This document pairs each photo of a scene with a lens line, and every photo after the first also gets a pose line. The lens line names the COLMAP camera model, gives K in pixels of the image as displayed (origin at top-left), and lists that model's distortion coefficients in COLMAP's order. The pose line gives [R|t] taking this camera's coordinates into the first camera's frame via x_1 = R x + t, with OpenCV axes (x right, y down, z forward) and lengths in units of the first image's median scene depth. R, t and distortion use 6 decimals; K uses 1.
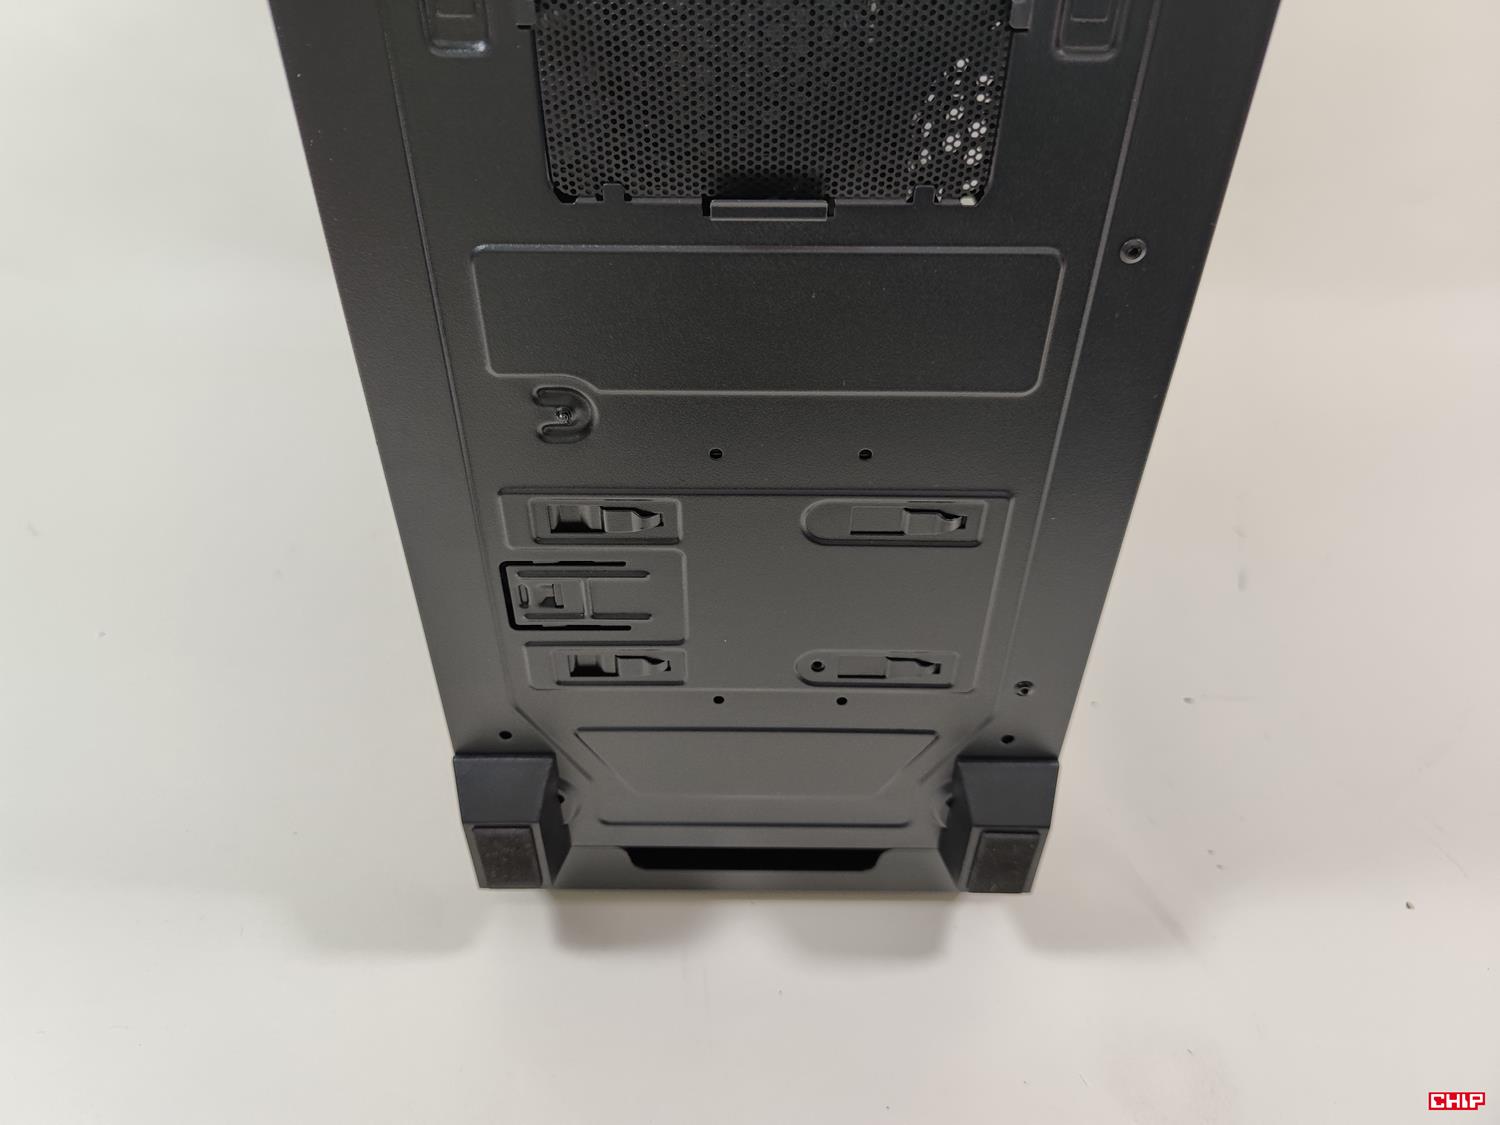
lens RADIAL K [[1112.0, 0, 739.4], [0, 1112.0, 575.2], [0, 0, 1]] dist [-0.005785, -0.053934]
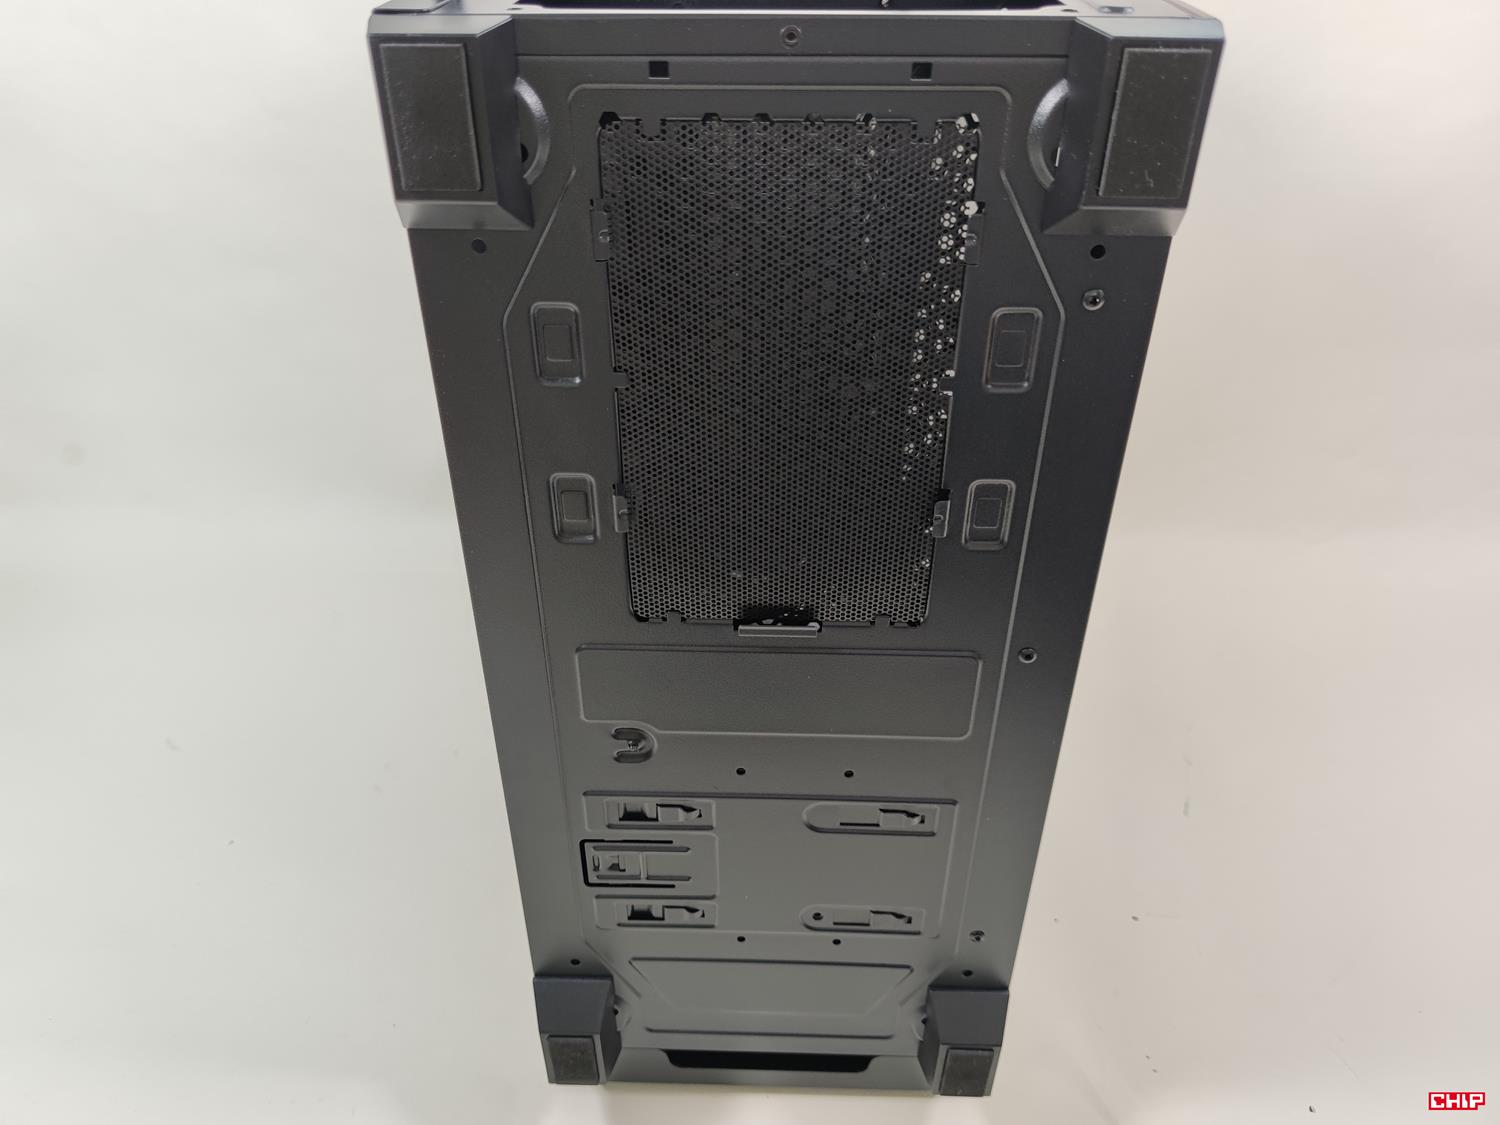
lens RADIAL K [[1112.0, 0, 742.8], [0, 1112.0, 550.4], [0, 0, 1]] dist [-0.005785, -0.053934]
pose [[0.999637, 0.010019, -0.025012, 0.011012], [-0.013280, 0.990918, -0.133809, -0.166032], [0.023444, 0.134093, 0.990691, -0.346598]]
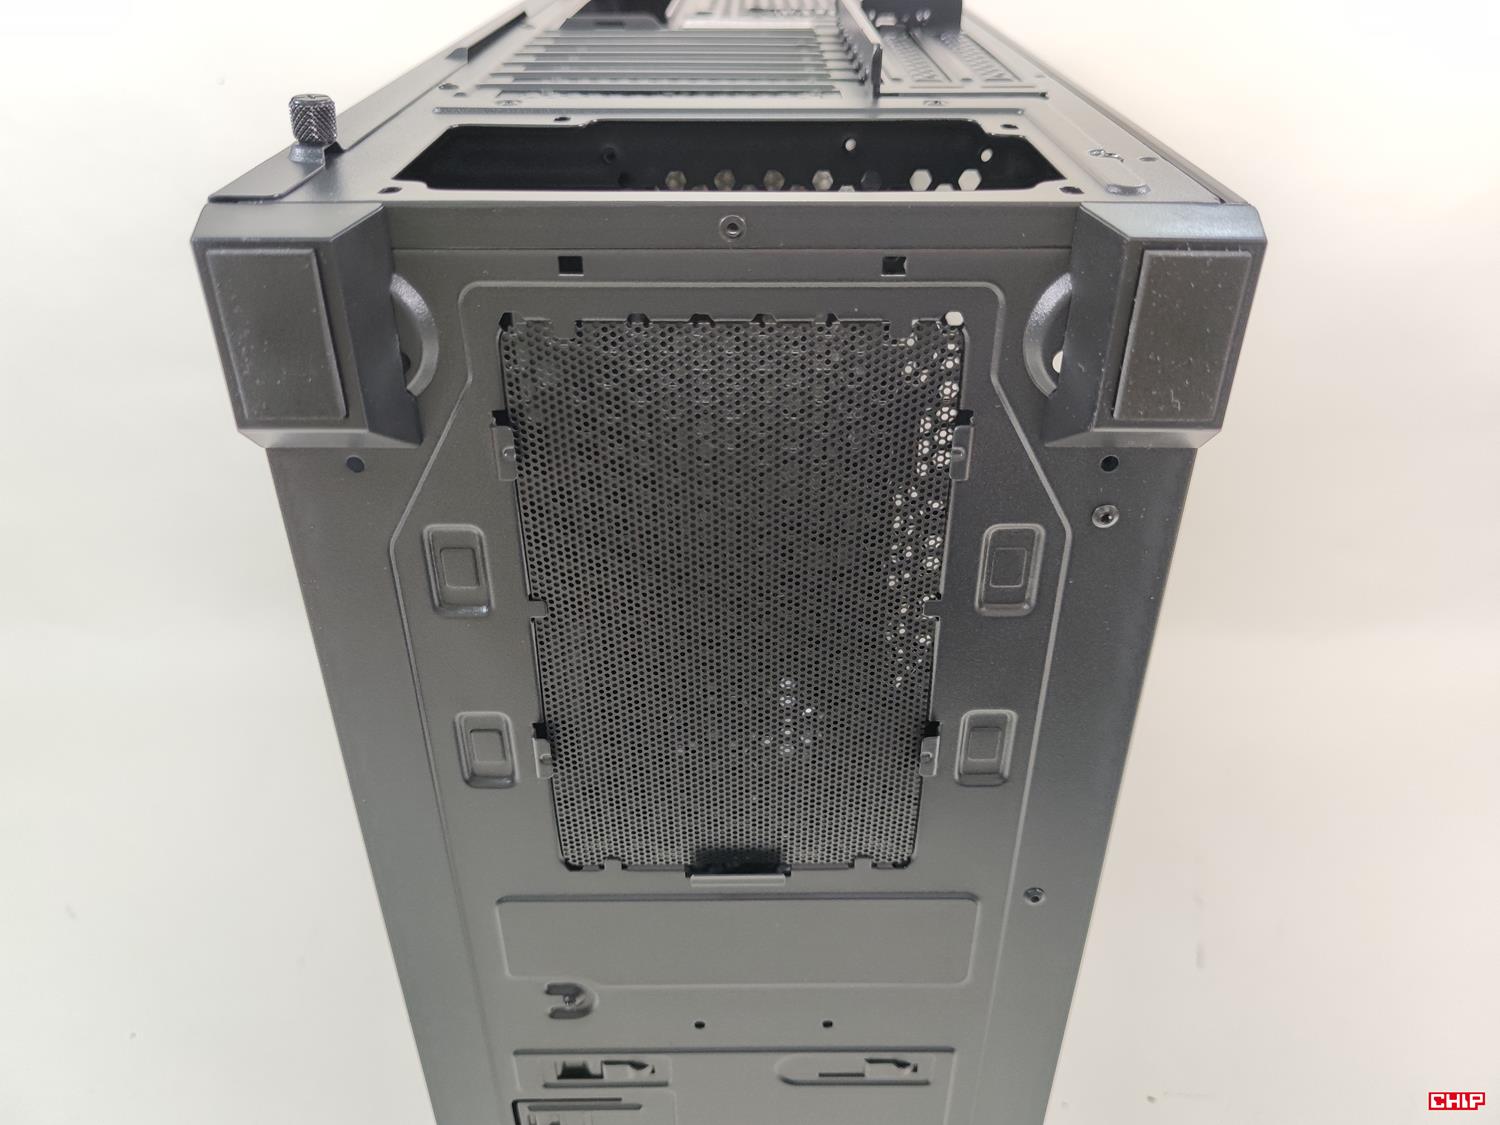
lens RADIAL K [[1112.0, 0, 769.0], [0, 1112.0, 500.5], [0, 0, 1]] dist [-0.005785, -0.053934]
pose [[0.999787, -0.008777, 0.018706, 0.029203], [0.012418, 0.978795, -0.204466, -0.344993], [-0.016515, 0.204654, 0.978695, -0.212684]]
